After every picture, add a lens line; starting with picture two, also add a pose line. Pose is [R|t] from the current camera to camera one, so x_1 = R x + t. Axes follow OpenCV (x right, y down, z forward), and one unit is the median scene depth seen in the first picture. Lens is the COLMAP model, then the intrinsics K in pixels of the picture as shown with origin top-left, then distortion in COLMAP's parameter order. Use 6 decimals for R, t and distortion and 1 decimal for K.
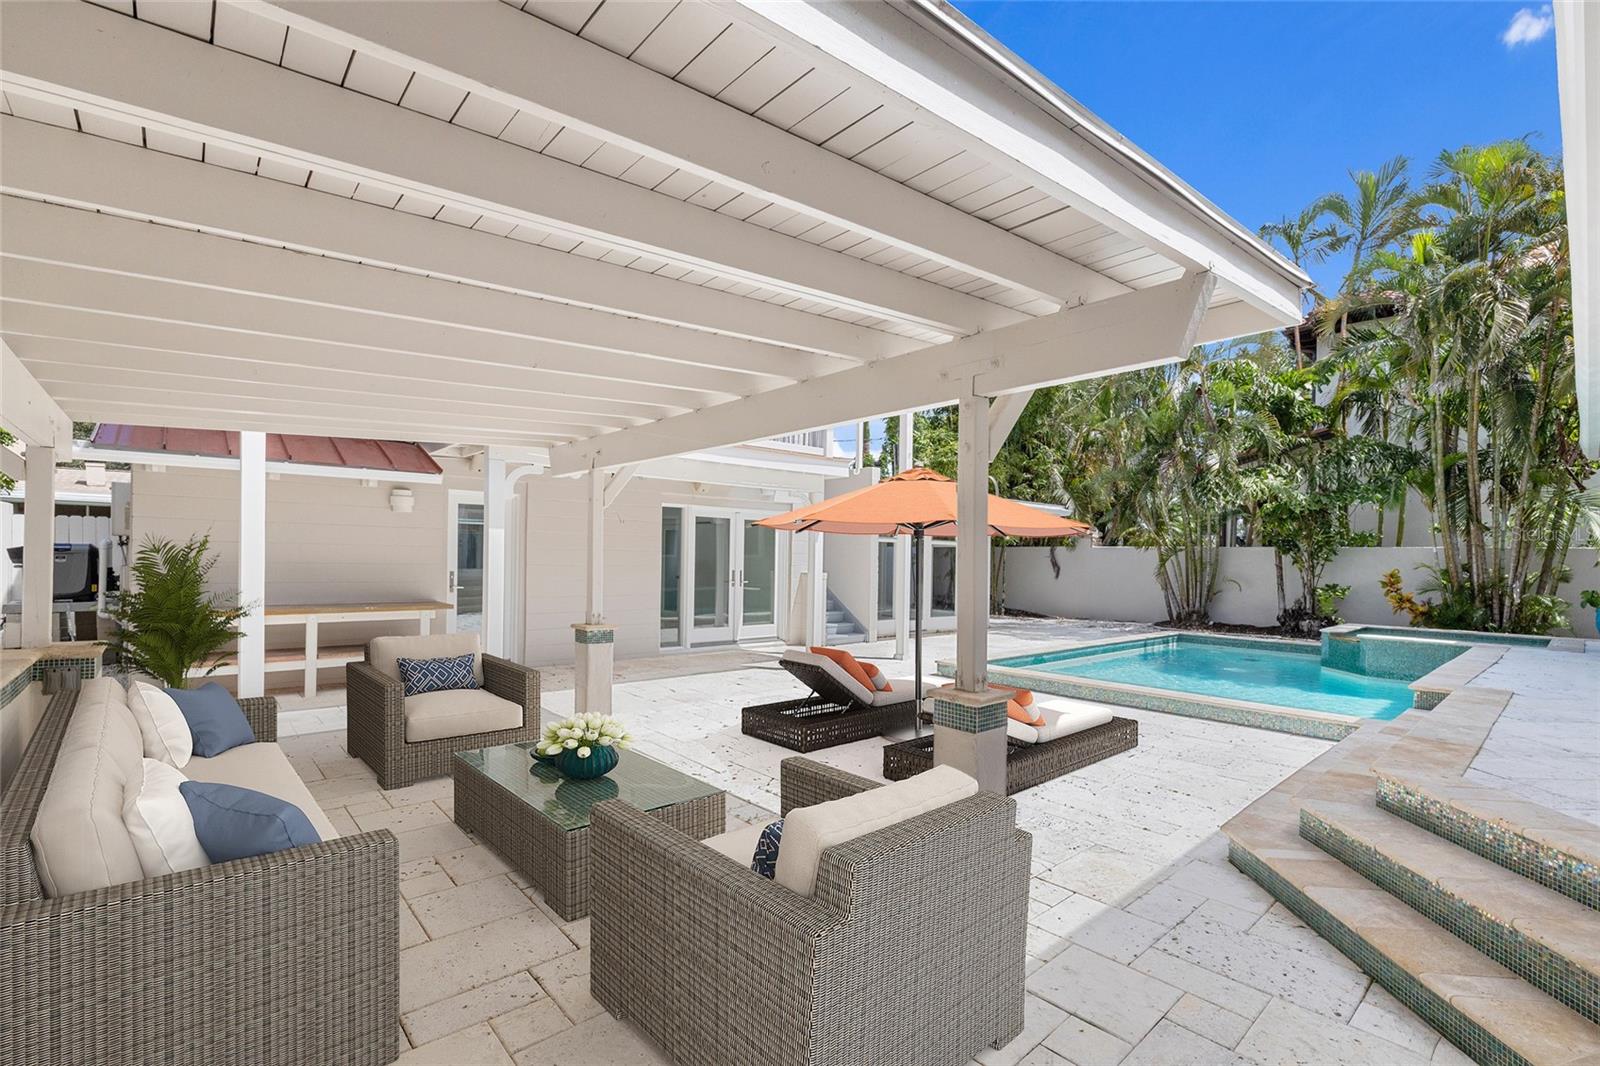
lens RADIAL K [[705.0, 0, 804.5], [0, 705.0, 546.4], [0, 0, 1]] dist [-0.002562, -0.000306]
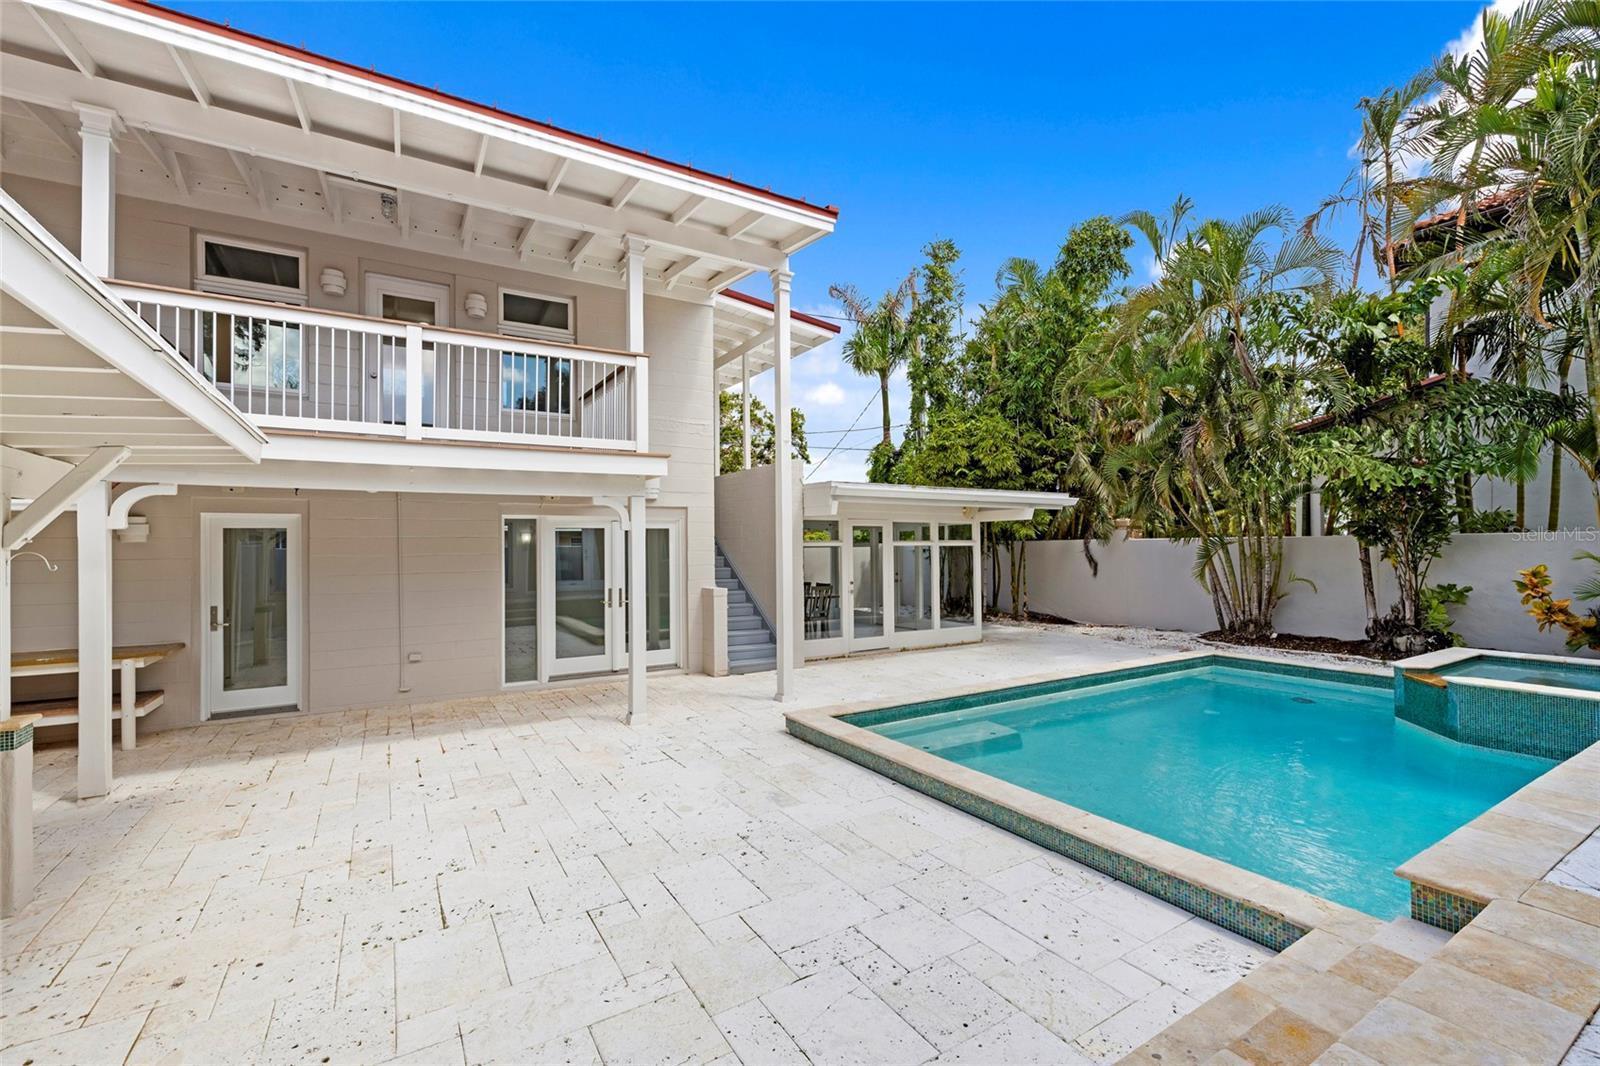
lens RADIAL K [[670.5, 0, 800.0], [0, 670.5, 533.0], [0, 0, 1]] dist [0.001551, 0.000196]
pose [[0.982624, -0.031933, -0.182841, 0.217466], [0.030919, 0.999487, -0.008396, -0.015612], [0.183016, 0.002597, 0.983107, 0.187724]]
